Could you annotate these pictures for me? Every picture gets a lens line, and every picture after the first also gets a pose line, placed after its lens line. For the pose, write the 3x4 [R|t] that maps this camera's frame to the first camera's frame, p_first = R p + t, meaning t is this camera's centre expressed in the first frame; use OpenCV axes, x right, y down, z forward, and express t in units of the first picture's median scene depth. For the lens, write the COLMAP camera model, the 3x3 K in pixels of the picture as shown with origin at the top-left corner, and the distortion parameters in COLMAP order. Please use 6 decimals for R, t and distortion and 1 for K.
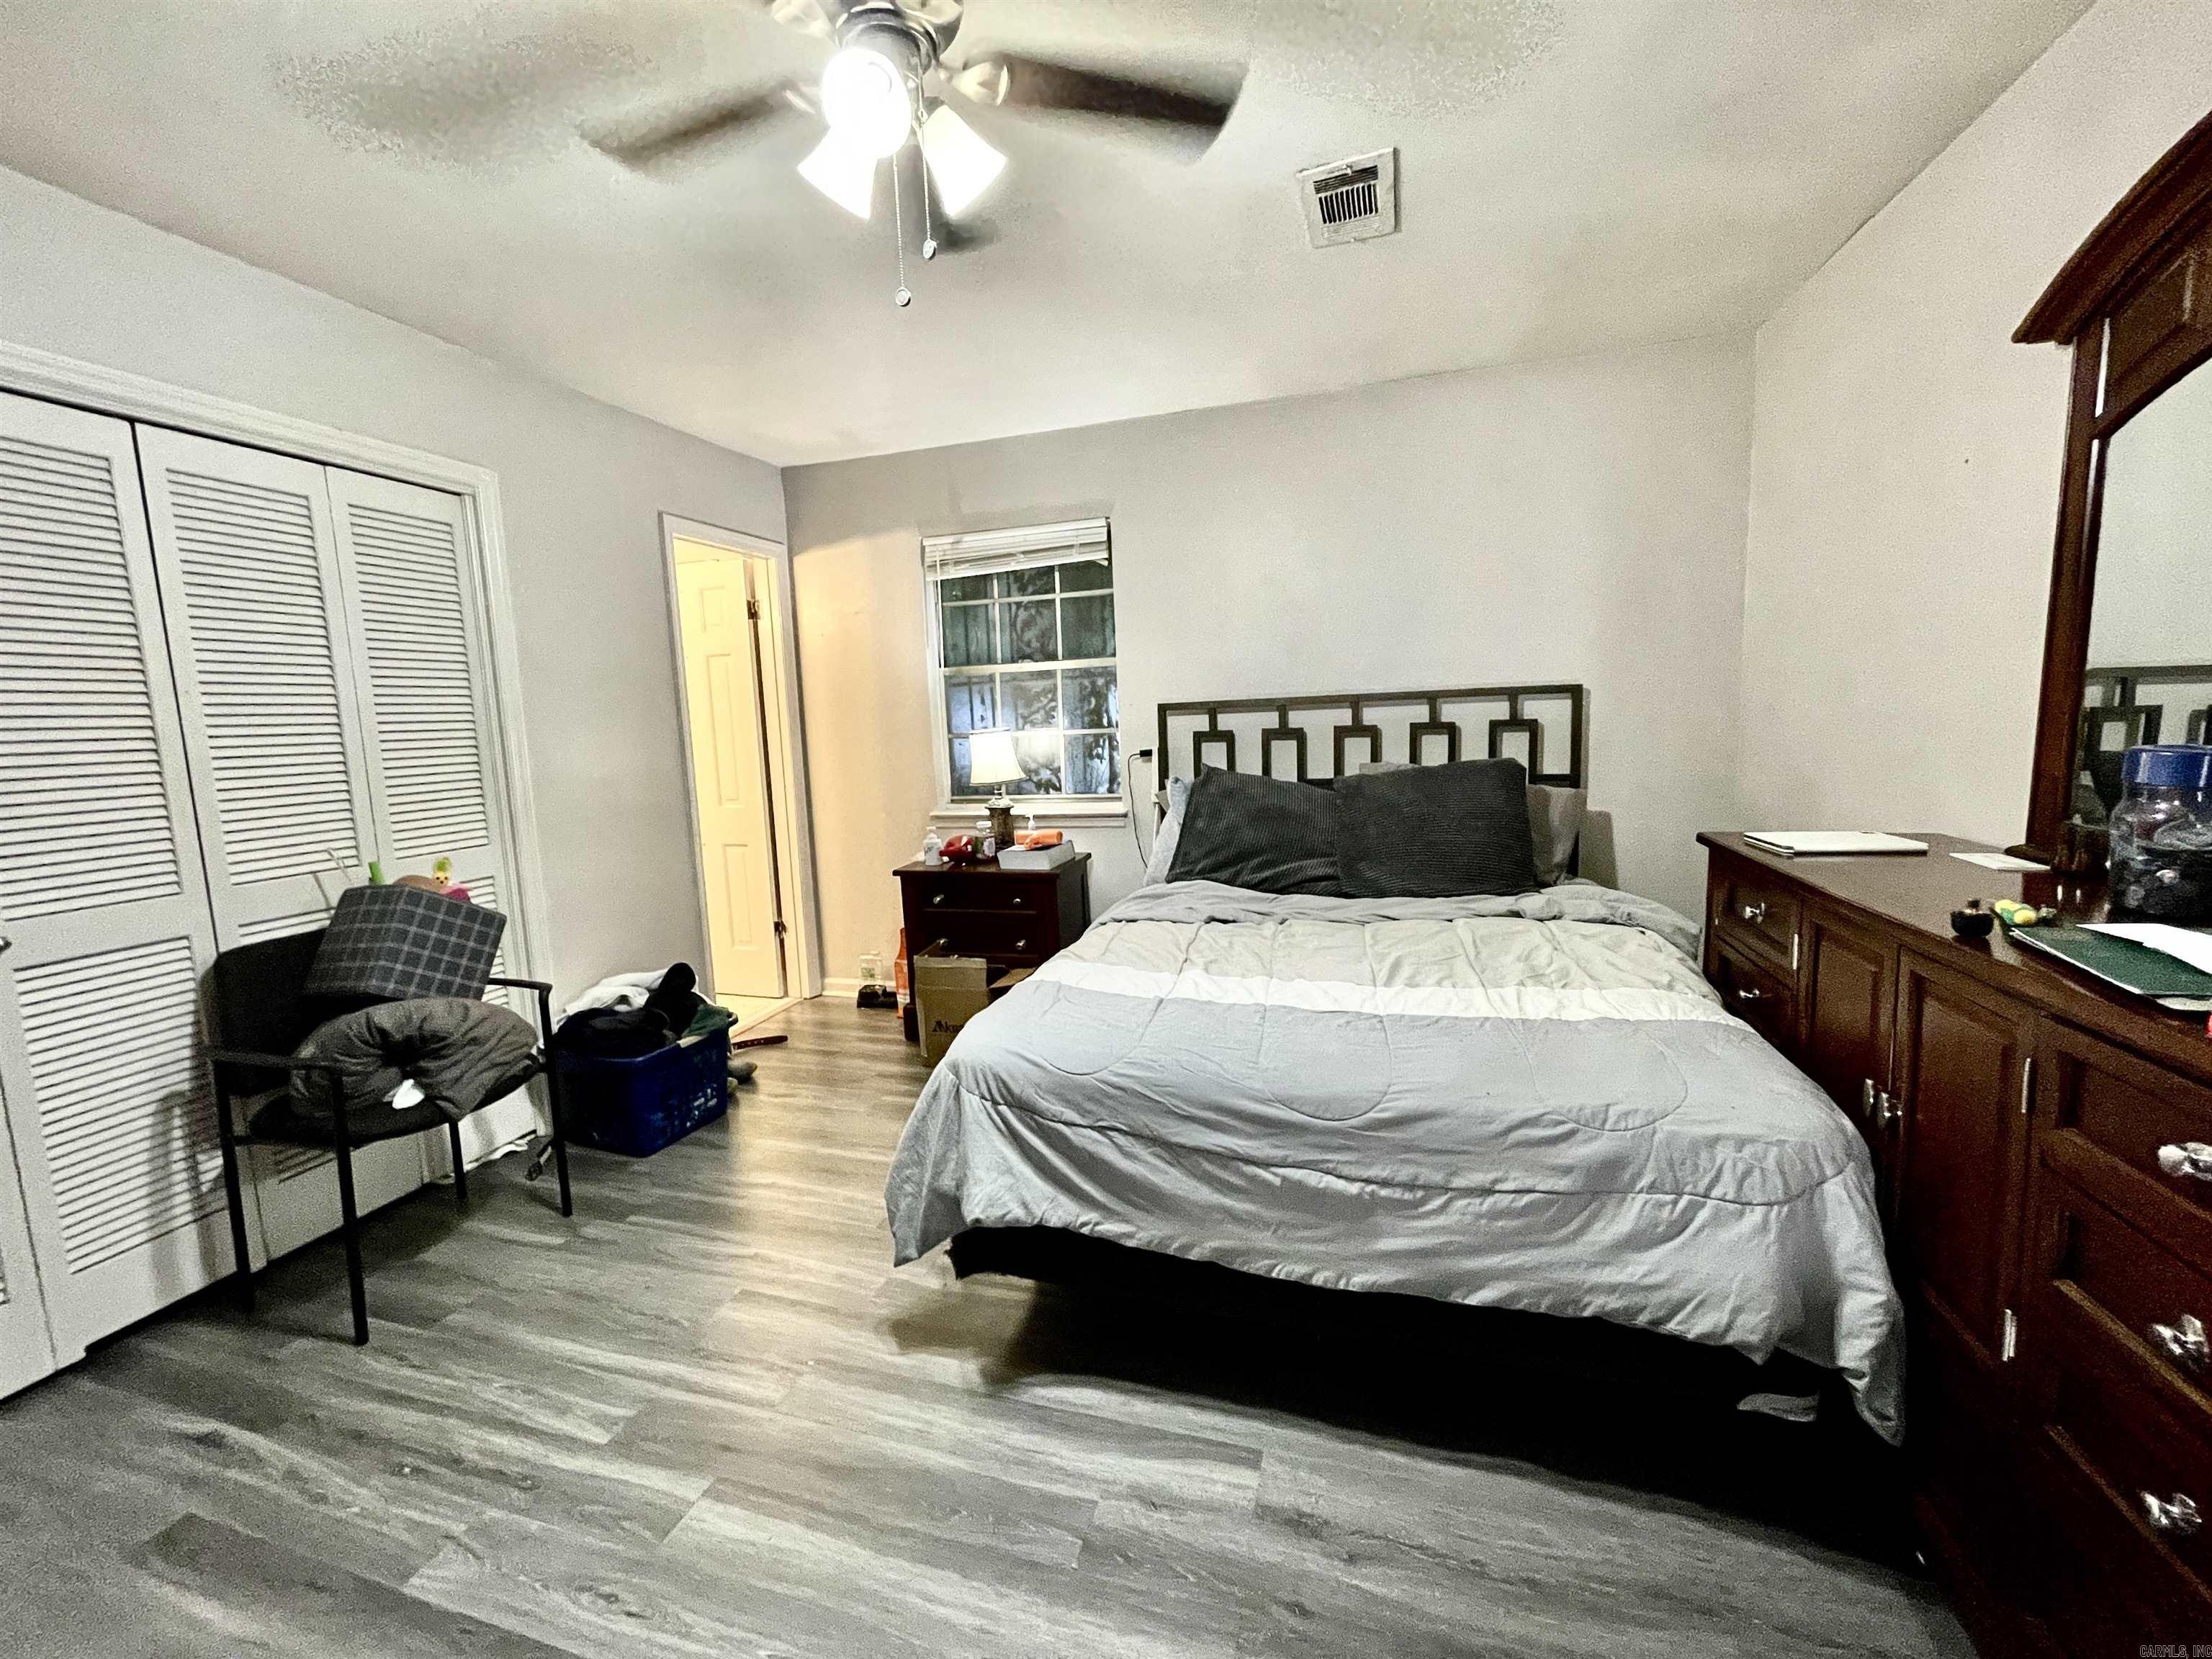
lens RADIAL K [[882.9, 0, 1098.6], [0, 882.9, 833.1], [0, 0, 1]] dist [-0.000093, 0.000202]
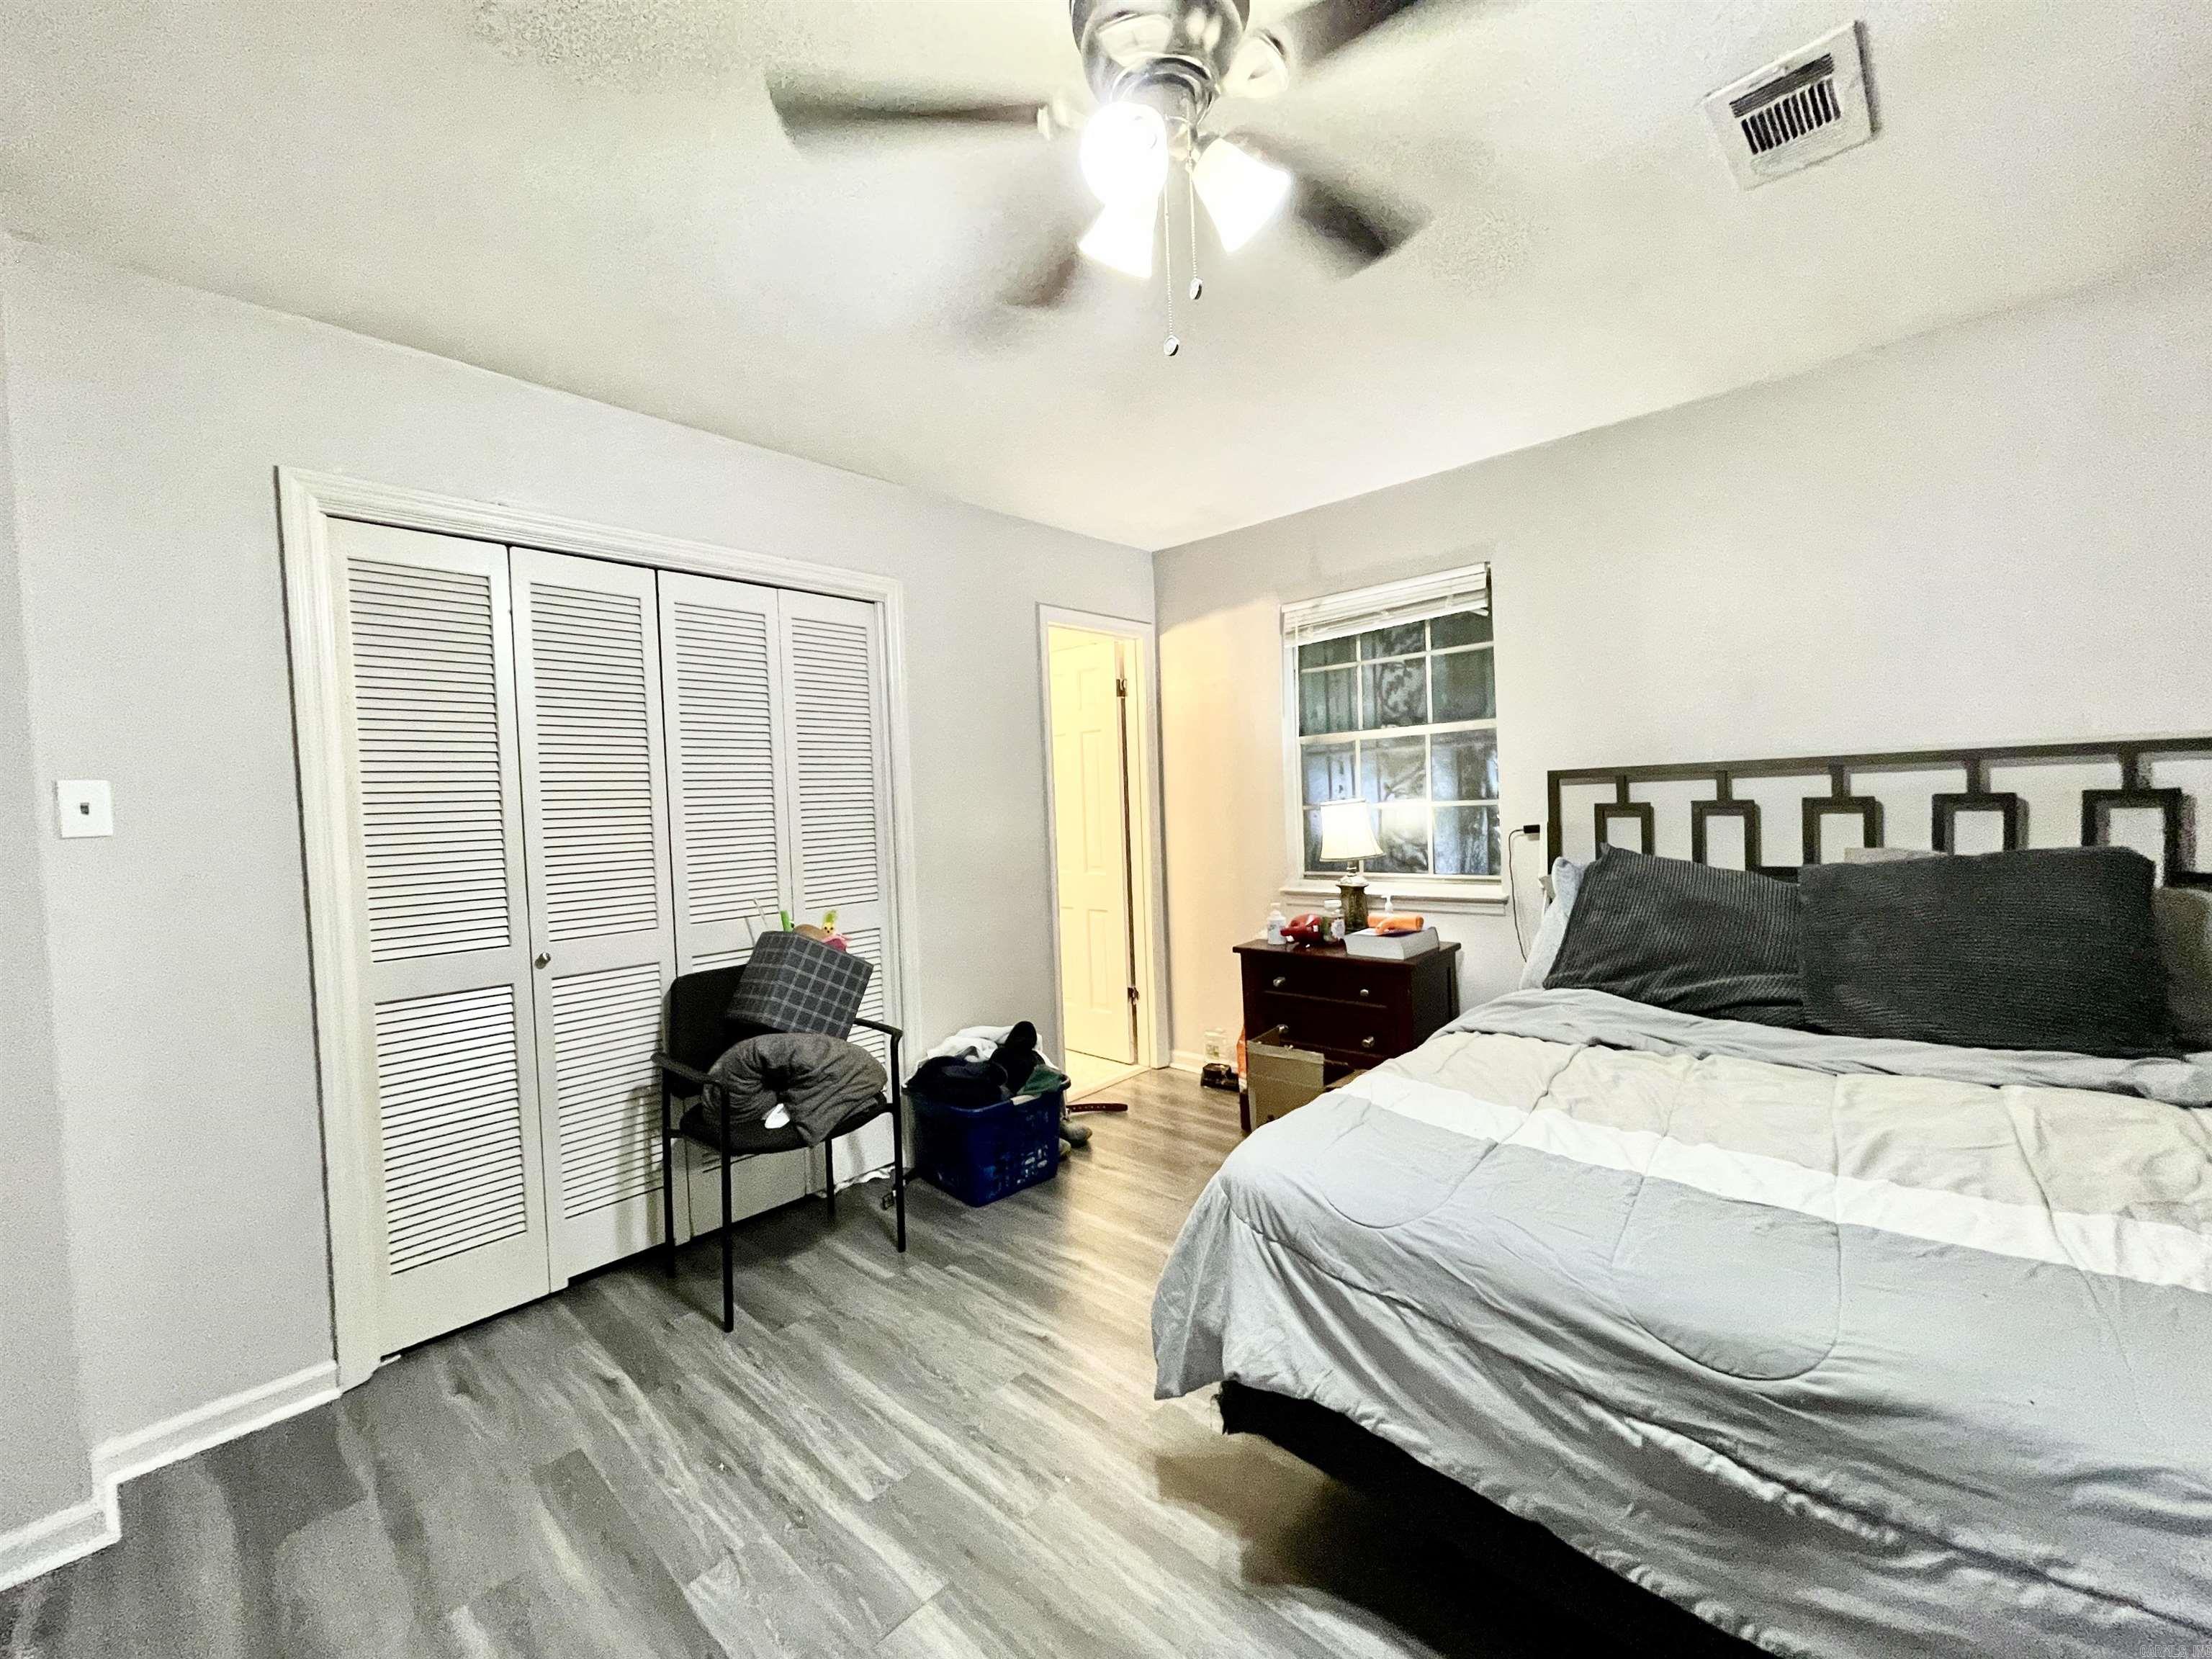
lens RADIAL K [[887.9, 0, 1102.1], [0, 887.9, 834.8], [0, 0, 1]] dist [-0.002373, -0.000472]
pose [[0.904134, 0.019348, -0.426812, 0.075640], [-0.052008, 0.996529, -0.064997, -0.014415], [0.424073, 0.080964, 0.902002, 0.098233]]
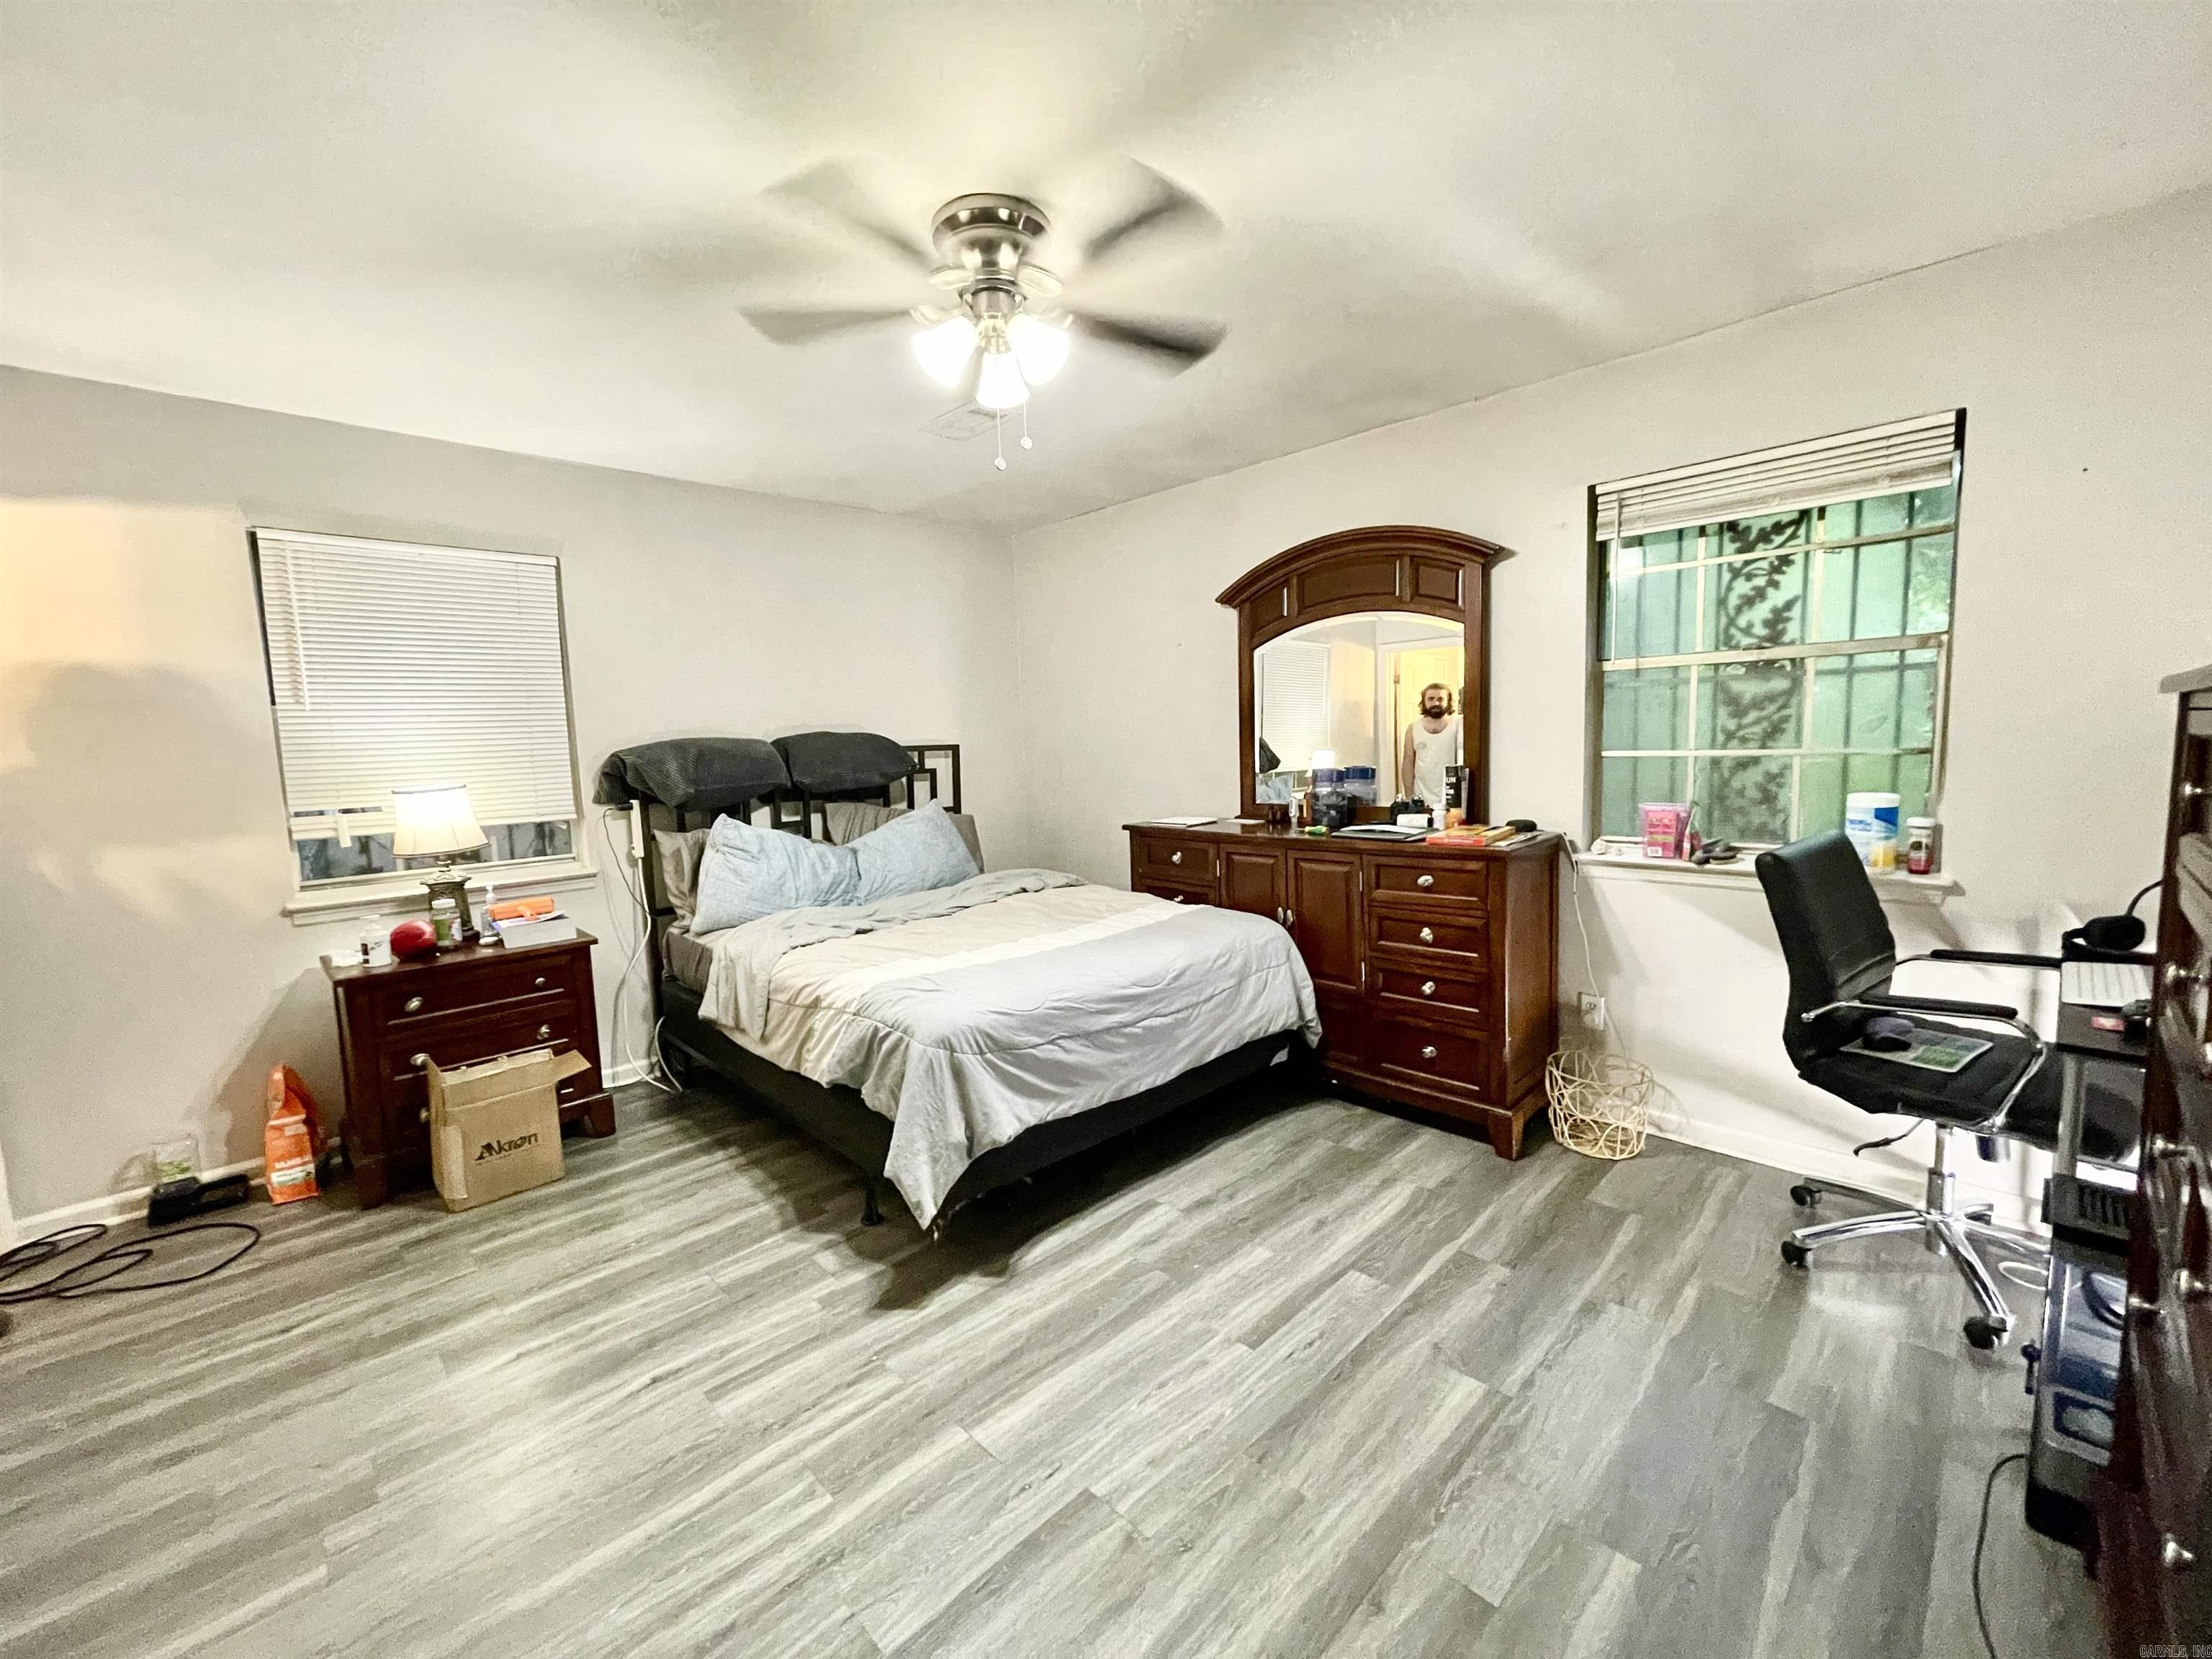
lens RADIAL K [[887.6, 0, 1094.3], [0, 887.6, 830.6], [0, 0, 1]] dist [-0.002737, 0.000410]
pose [[0.483760, -0.065013, 0.872782, -0.897459], [0.129758, 0.991544, 0.001938, -0.000157], [-0.865528, 0.112313, 0.488105, 0.144265]]
